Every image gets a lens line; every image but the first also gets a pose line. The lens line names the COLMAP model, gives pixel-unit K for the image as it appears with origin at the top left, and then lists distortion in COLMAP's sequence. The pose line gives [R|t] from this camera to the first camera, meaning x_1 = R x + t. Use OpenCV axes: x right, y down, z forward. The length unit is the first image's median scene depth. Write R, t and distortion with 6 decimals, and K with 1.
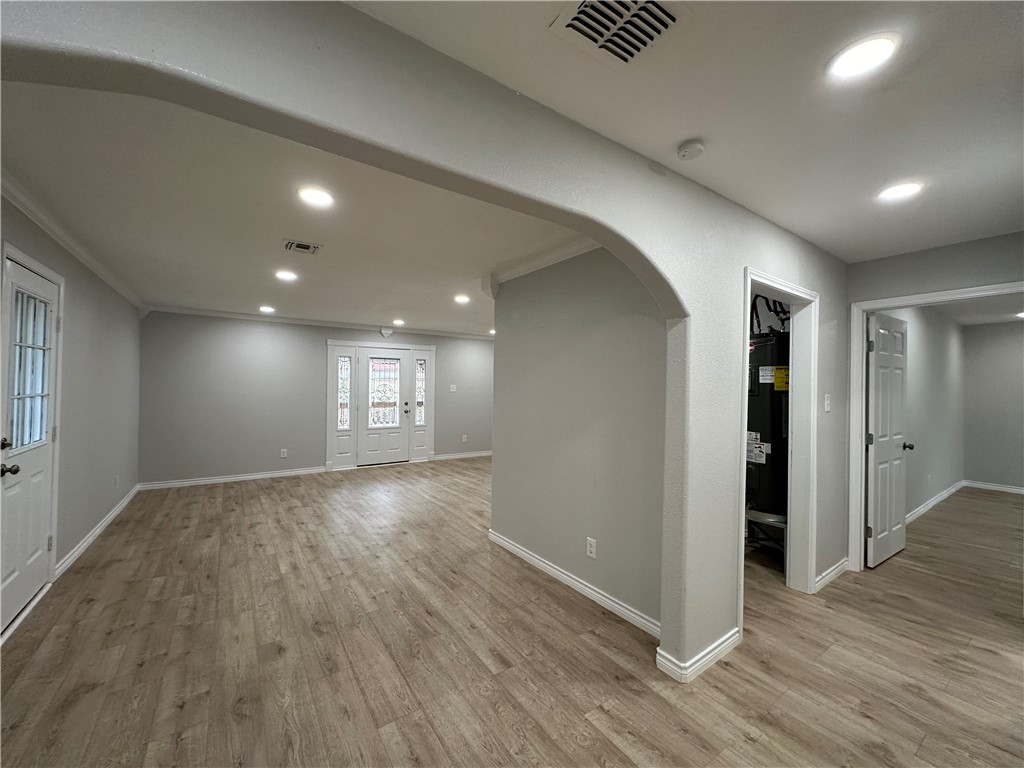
lens RADIAL K [[410.1, 0, 504.7], [0, 410.1, 384.1], [0, 0, 1]] dist [0.000049, 0.000992]
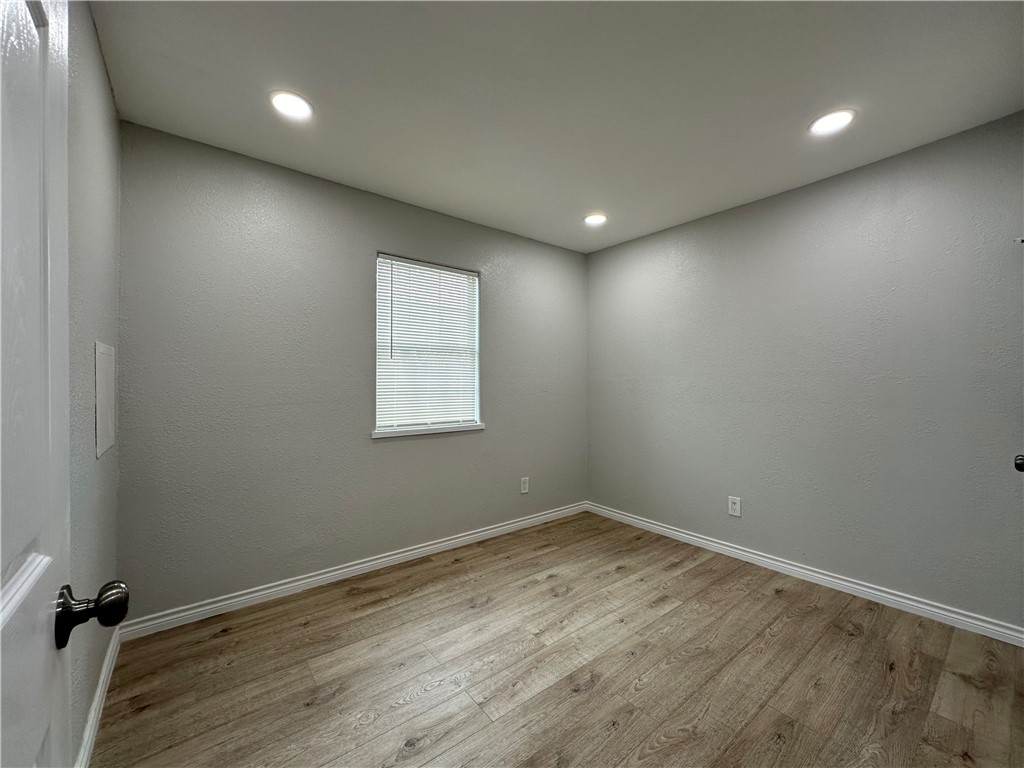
lens RADIAL K [[410.1, 0, 512.8], [0, 410.1, 385.2], [0, 0, 1]] dist [0.000049, 0.000992]
pose [[-0.059721, -0.007129, 0.998190, -0.745844], [-0.011040, 0.999918, 0.006481, 0.164864], [-0.998154, -0.010632, -0.059795, 1.096288]]
